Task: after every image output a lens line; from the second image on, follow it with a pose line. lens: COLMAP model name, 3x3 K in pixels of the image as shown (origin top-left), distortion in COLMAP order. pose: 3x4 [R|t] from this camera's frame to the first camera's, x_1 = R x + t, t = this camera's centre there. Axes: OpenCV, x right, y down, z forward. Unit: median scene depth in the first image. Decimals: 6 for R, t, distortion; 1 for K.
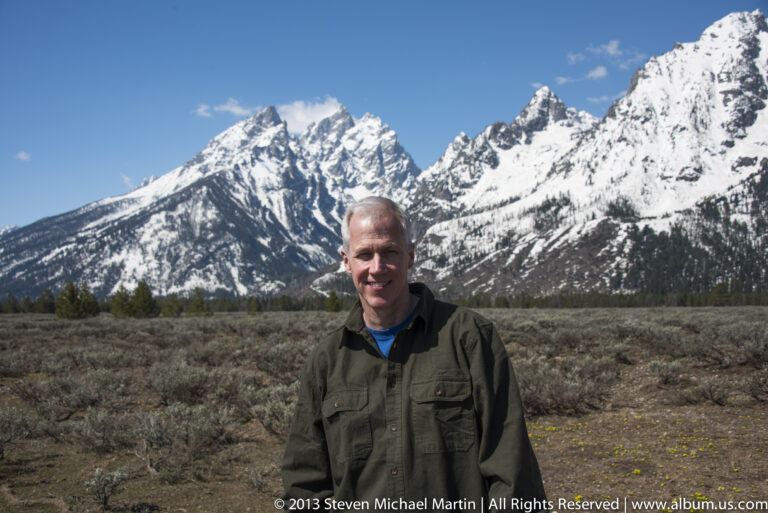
lens RADIAL K [[893.5, 0, 384.0], [0, 893.5, 256.5], [0, 0, 1]] dist [0.003498, 0.427921]
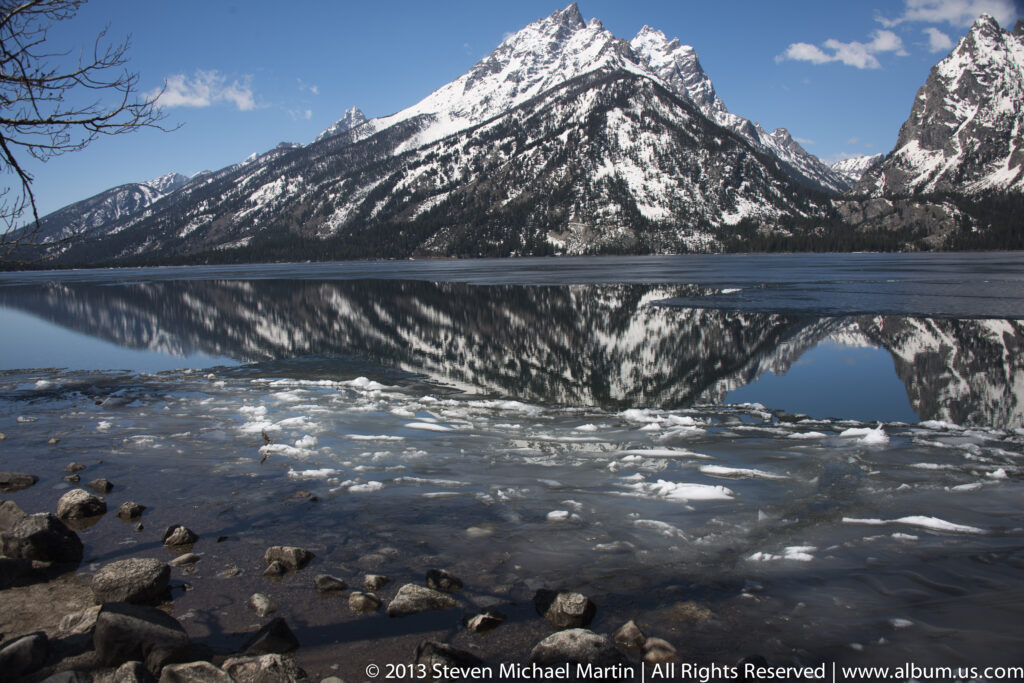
lens RADIAL K [[831.5, 0, 512.0], [0, 831.5, 341.5], [0, 0, 1]] dist [-0.139156, 0.090702]
pose [[0.994506, -0.022781, 0.102175, -0.288543], [0.007209, 0.988621, 0.150256, 0.022757], [-0.104436, -0.148694, 0.983353, 0.270211]]
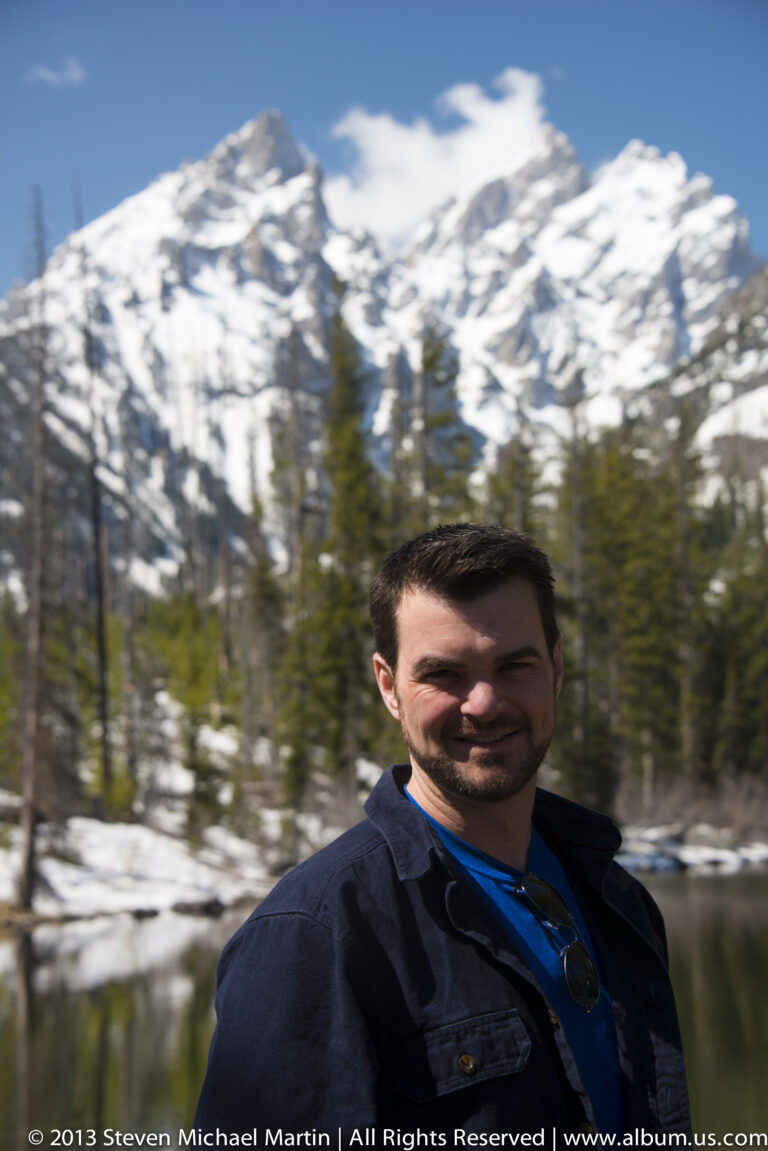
lens RADIAL K [[2603.8, 0, 384.0], [0, 2603.8, 575.5], [0, 0, 1]] dist [0.745565, 0.030603]
pose [[0.988828, -0.020759, -0.147609, 0.030691], [0.014259, 0.998887, -0.044957, 0.013443], [0.148378, 0.042350, 0.988024, 0.212083]]
